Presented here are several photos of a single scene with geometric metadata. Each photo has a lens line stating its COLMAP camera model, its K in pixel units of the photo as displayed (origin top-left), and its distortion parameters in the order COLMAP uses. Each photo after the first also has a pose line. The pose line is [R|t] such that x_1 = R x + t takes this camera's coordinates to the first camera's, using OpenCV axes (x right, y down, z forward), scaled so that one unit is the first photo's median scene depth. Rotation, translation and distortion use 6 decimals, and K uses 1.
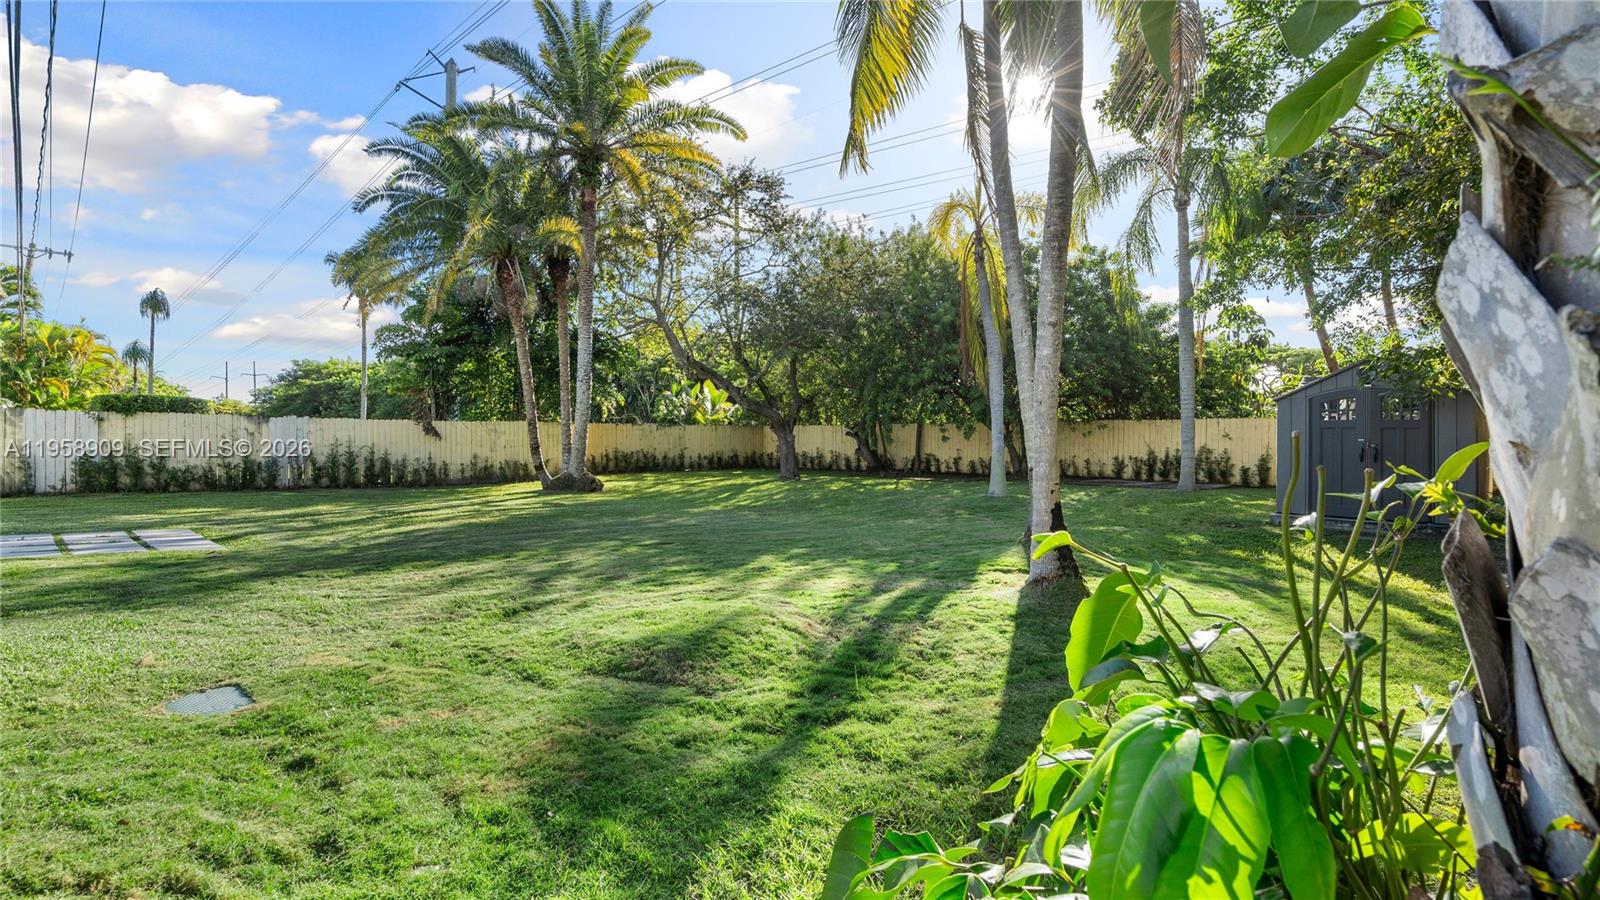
lens RADIAL K [[732.8, 0, 794.3], [0, 732.8, 430.2], [0, 0, 1]] dist [0.000014, -0.000429]
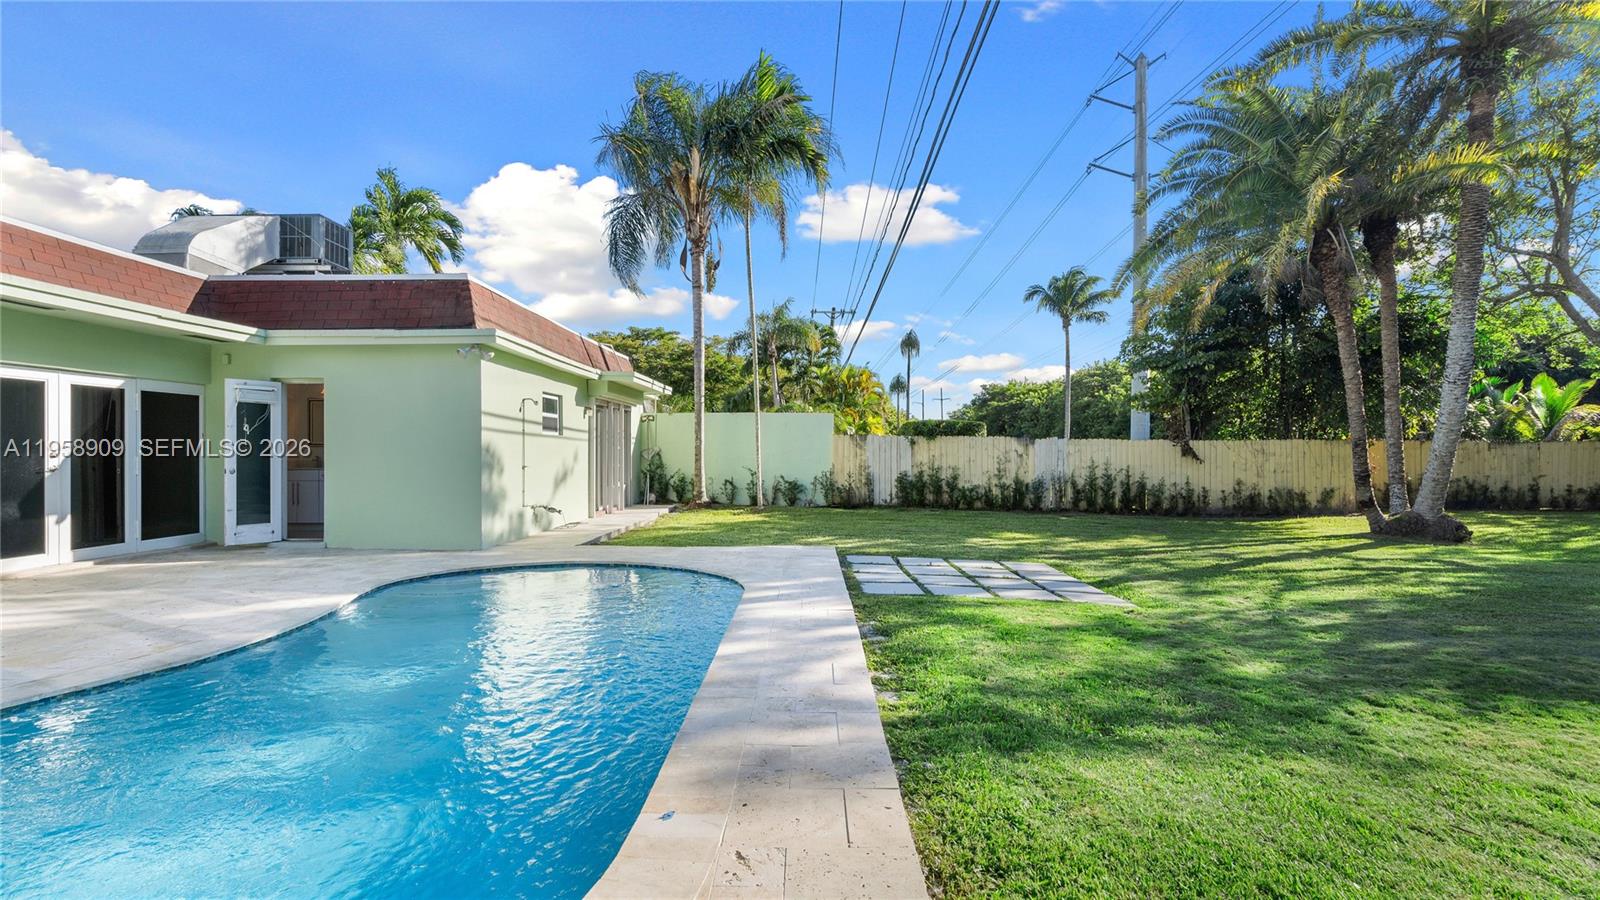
lens RADIAL K [[736.3, 0, 800.0], [0, 736.3, 450.0], [0, 0, 1]] dist [-0.000794, -0.000173]
pose [[0.688009, 0.001556, -0.725701, -0.195297], [0.003408, 0.999980, 0.005375, -0.008415], [0.725694, -0.006171, 0.687990, 0.069287]]
